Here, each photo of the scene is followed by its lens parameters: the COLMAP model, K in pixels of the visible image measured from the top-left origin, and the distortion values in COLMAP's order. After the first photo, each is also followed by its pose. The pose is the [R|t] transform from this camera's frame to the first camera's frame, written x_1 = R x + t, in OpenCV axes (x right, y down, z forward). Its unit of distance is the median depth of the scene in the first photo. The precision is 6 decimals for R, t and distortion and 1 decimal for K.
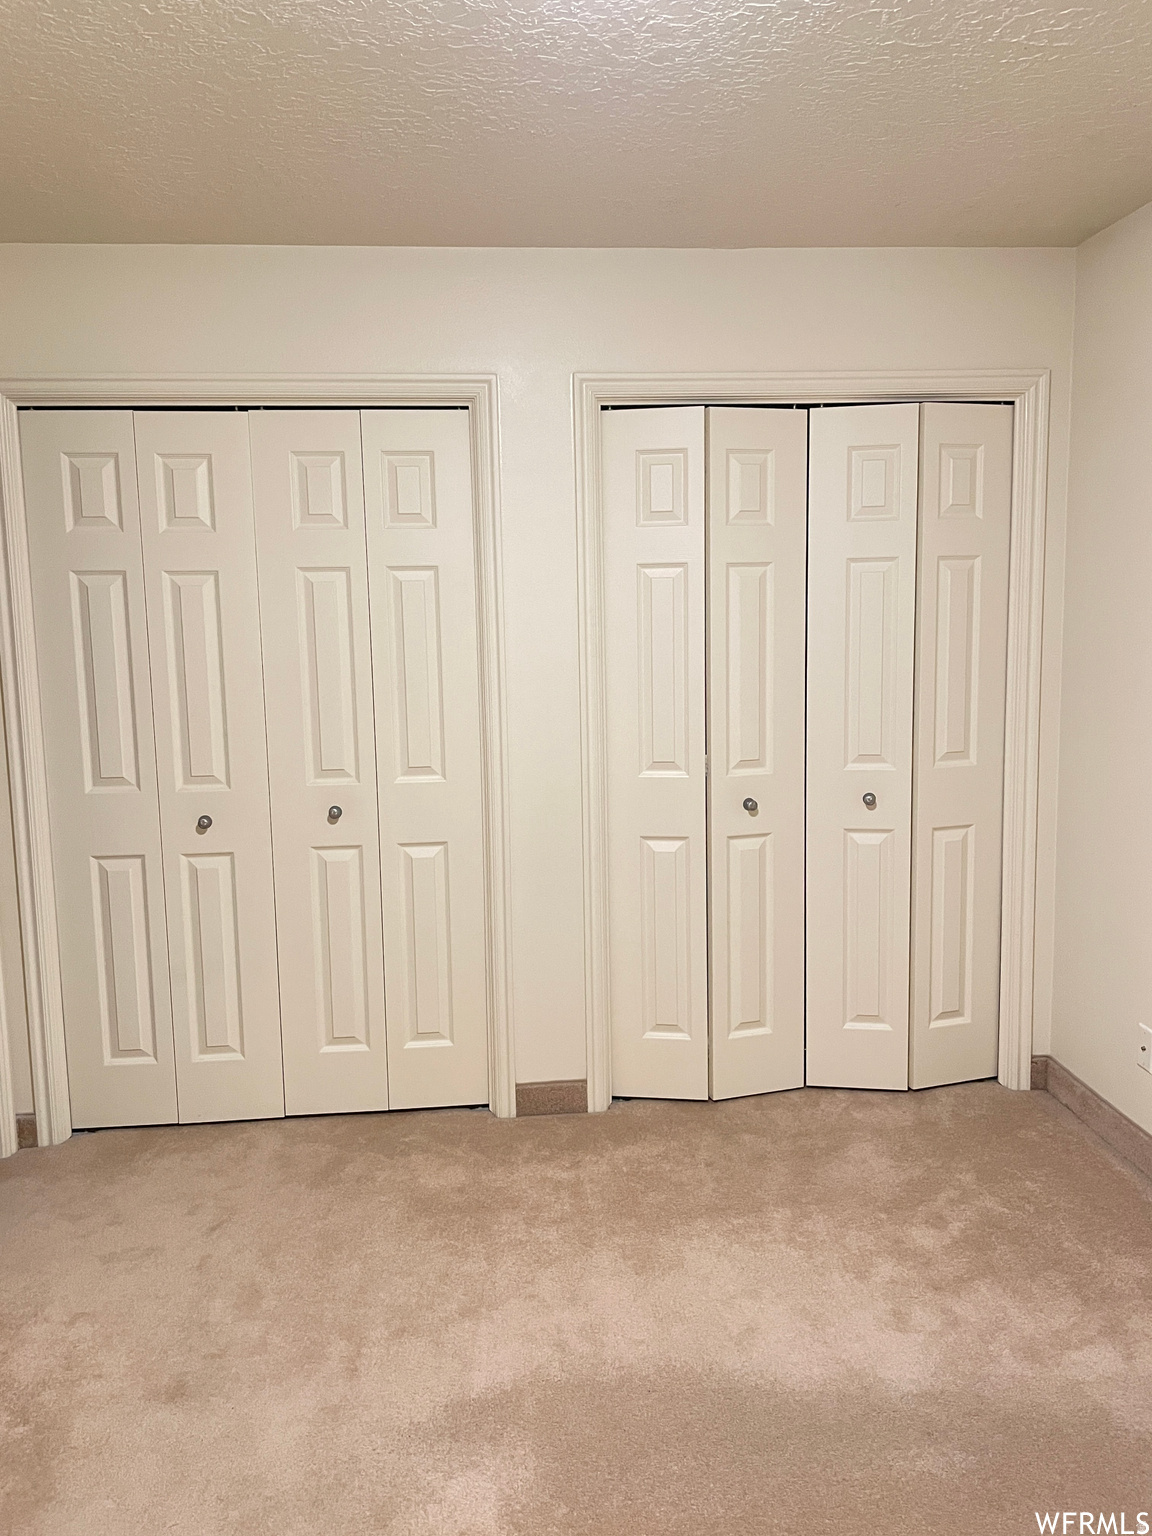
lens RADIAL K [[1171.0, 0, 574.0], [0, 1171.0, 750.6], [0, 0, 1]] dist [0.085636, -0.119239]
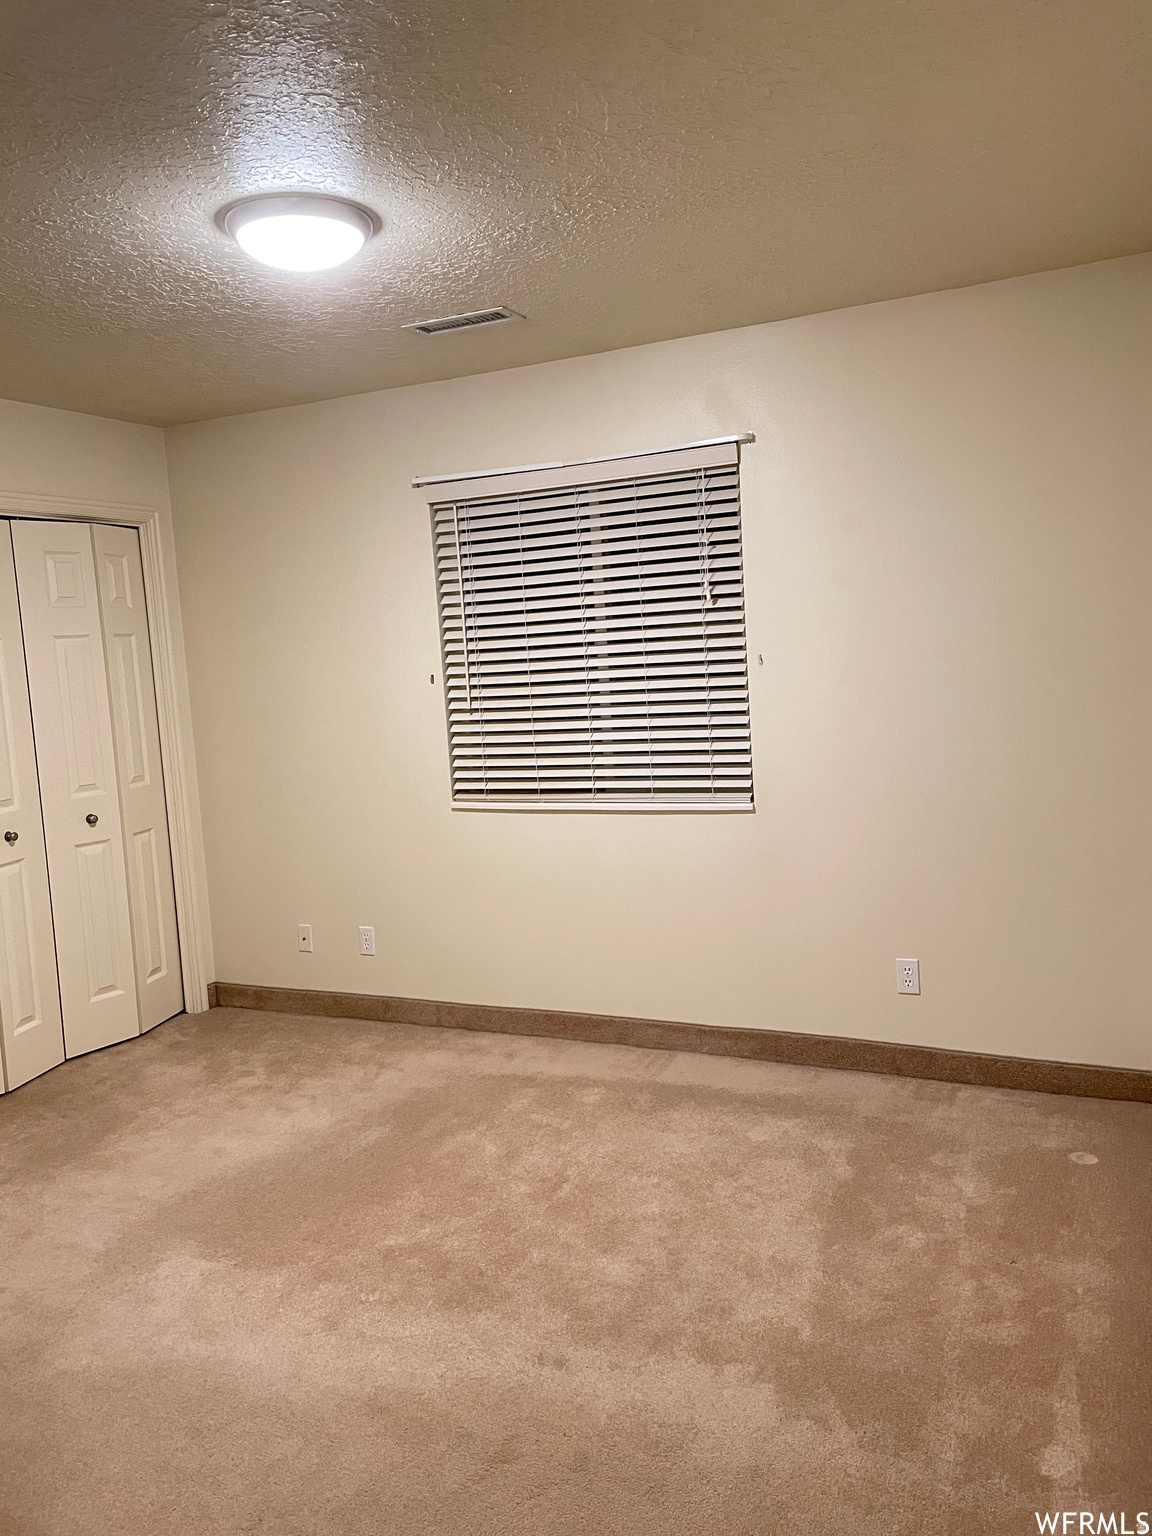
lens RADIAL K [[1171.0, 0, 574.0], [0, 1171.0, 750.6], [0, 0, 1]] dist [0.085636, -0.119239]
pose [[0.505136, -0.088719, 0.858468, -0.615637], [0.159287, 0.987198, 0.008296, 0.042266], [-0.848213, 0.132552, 0.512801, -0.138554]]
